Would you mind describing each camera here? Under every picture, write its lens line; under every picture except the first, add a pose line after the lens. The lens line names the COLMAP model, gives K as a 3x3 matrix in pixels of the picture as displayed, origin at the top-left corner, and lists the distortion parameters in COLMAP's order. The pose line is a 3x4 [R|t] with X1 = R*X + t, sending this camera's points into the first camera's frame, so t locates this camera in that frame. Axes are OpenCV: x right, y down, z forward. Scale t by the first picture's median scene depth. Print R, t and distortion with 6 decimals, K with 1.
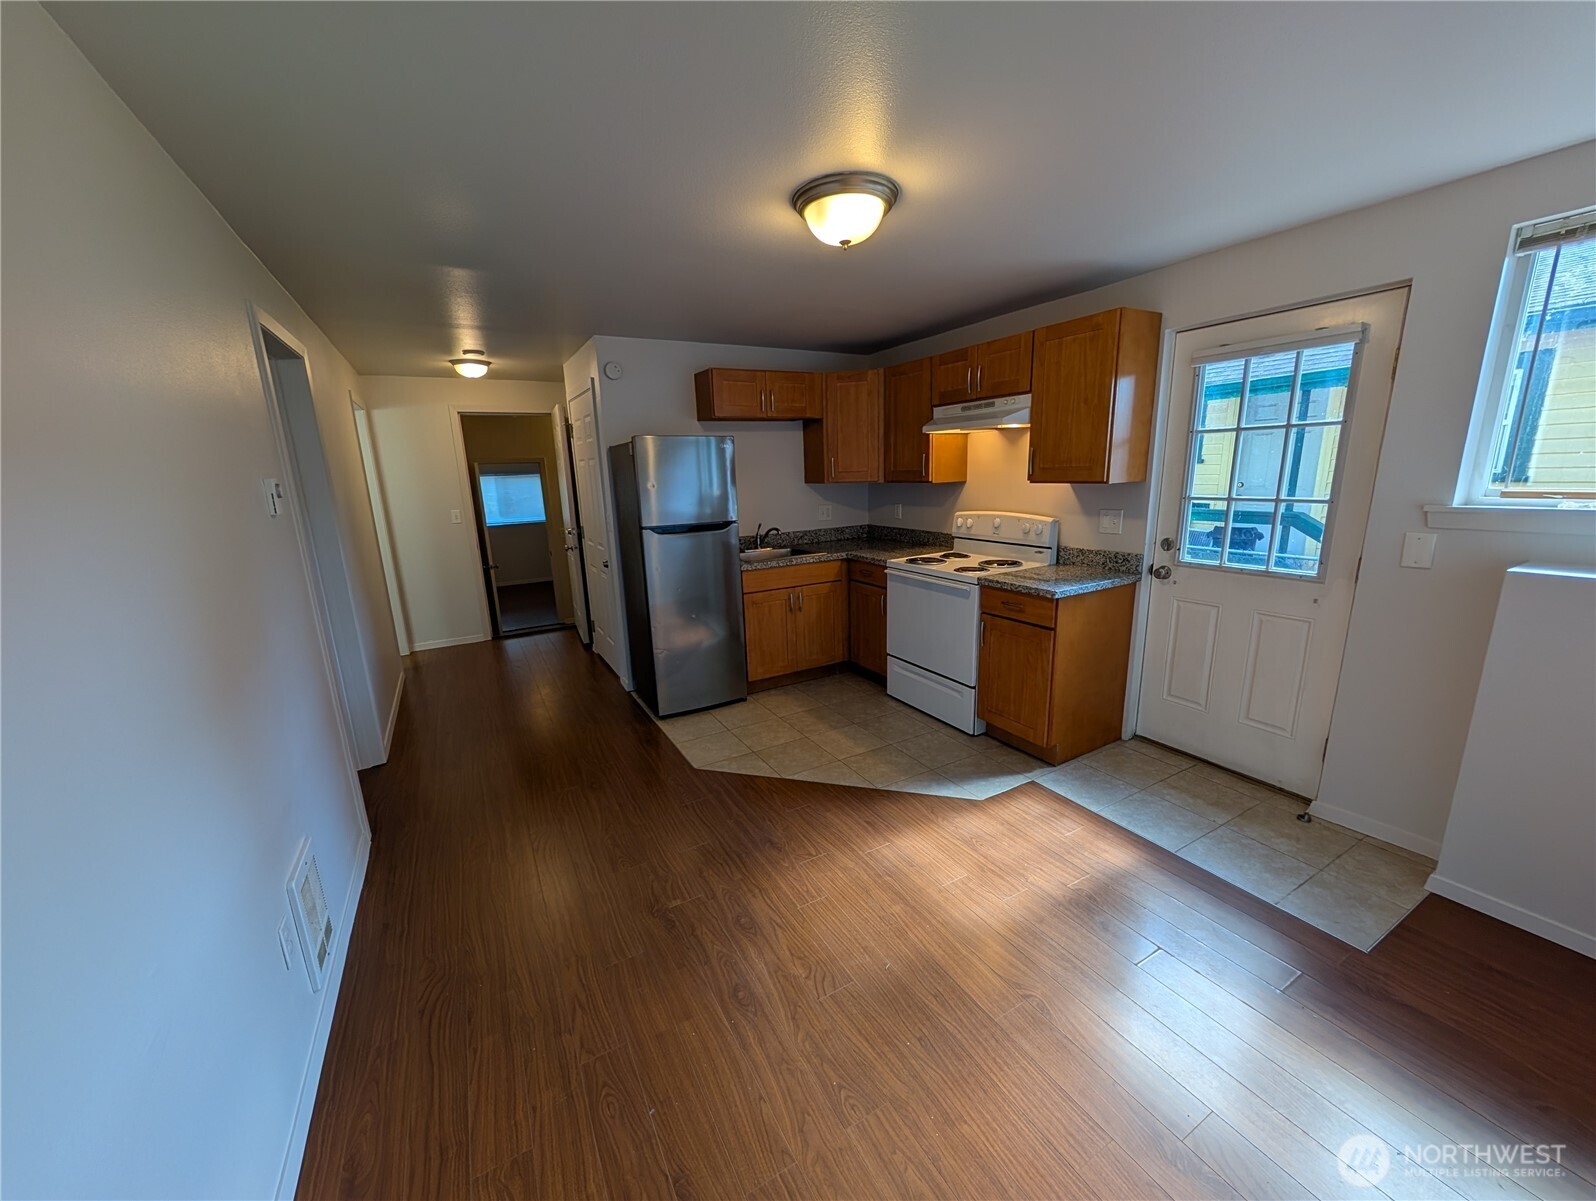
lens RADIAL K [[603.1, 0, 799.3], [0, 603.1, 604.5], [0, 0, 1]] dist [-0.002076, 0.000357]
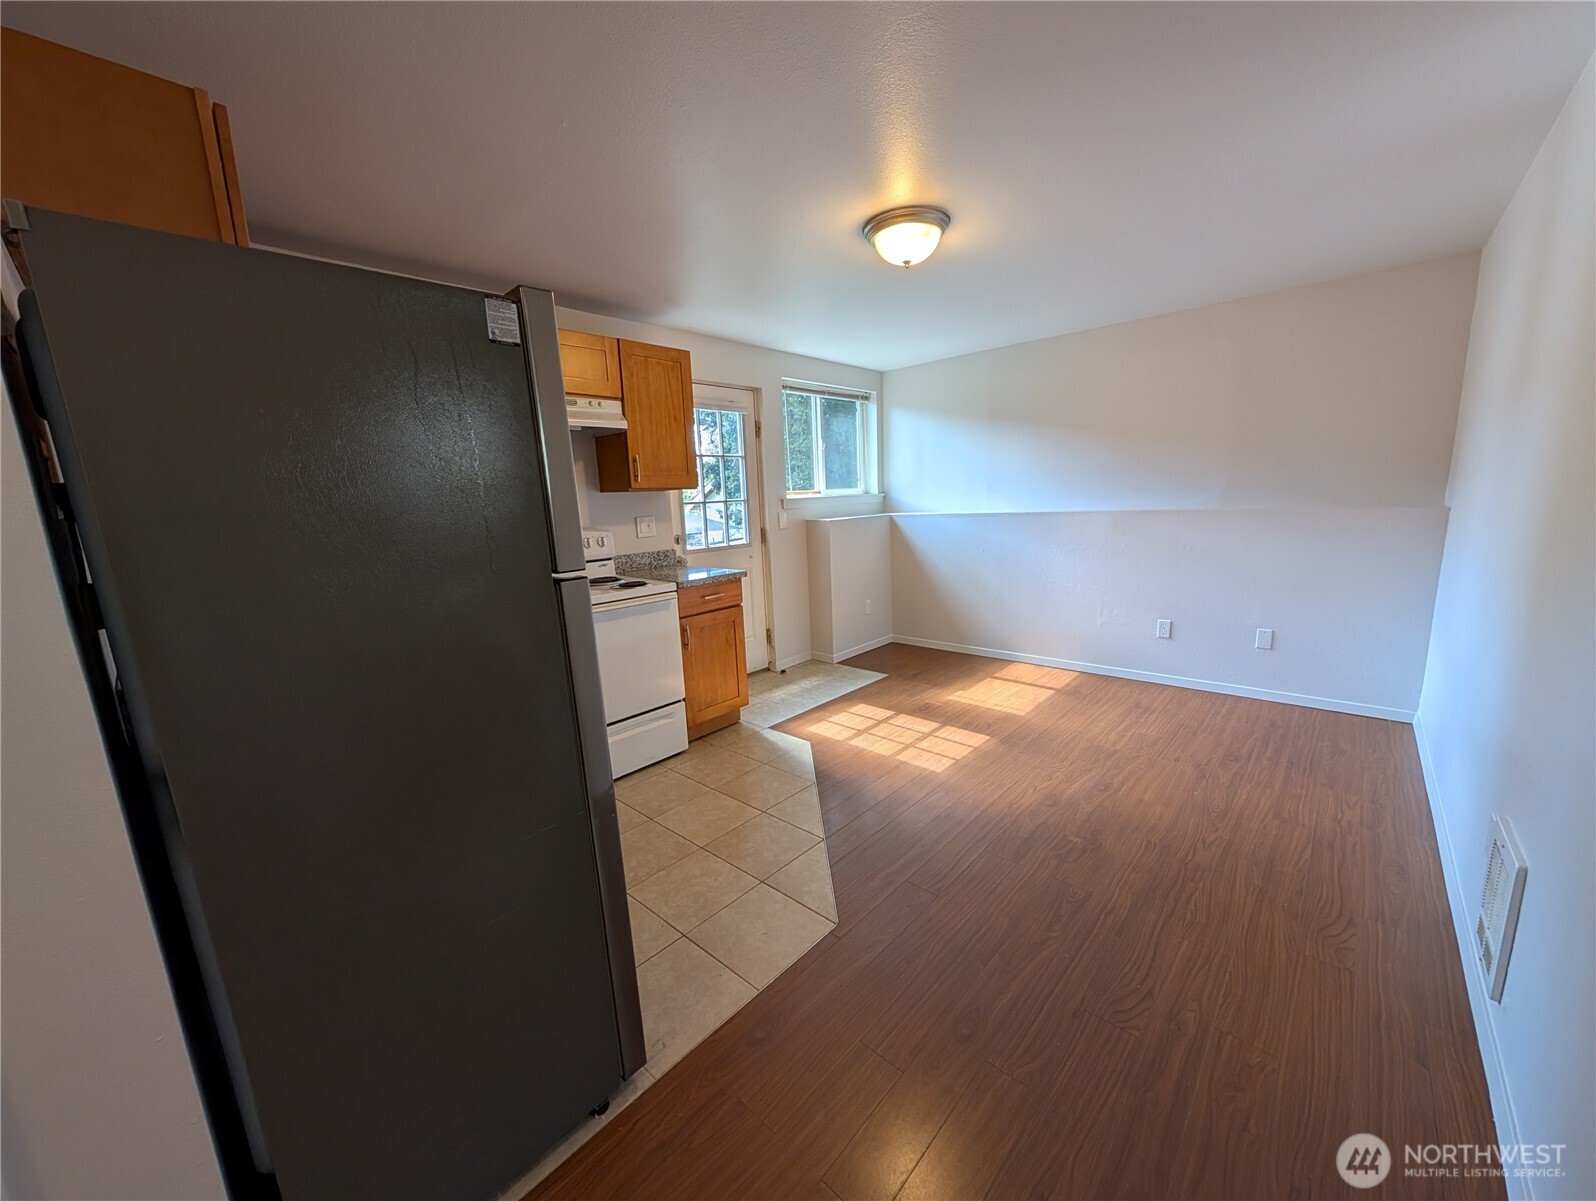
lens RADIAL K [[603.1, 0, 802.2], [0, 603.1, 606.4], [0, 0, 1]] dist [-0.002076, 0.000357]
pose [[-0.310348, -0.125792, 0.942263, -0.758185], [0.261743, 0.941586, 0.211911, -0.178975], [-0.913879, 0.312397, -0.259294, 1.199236]]
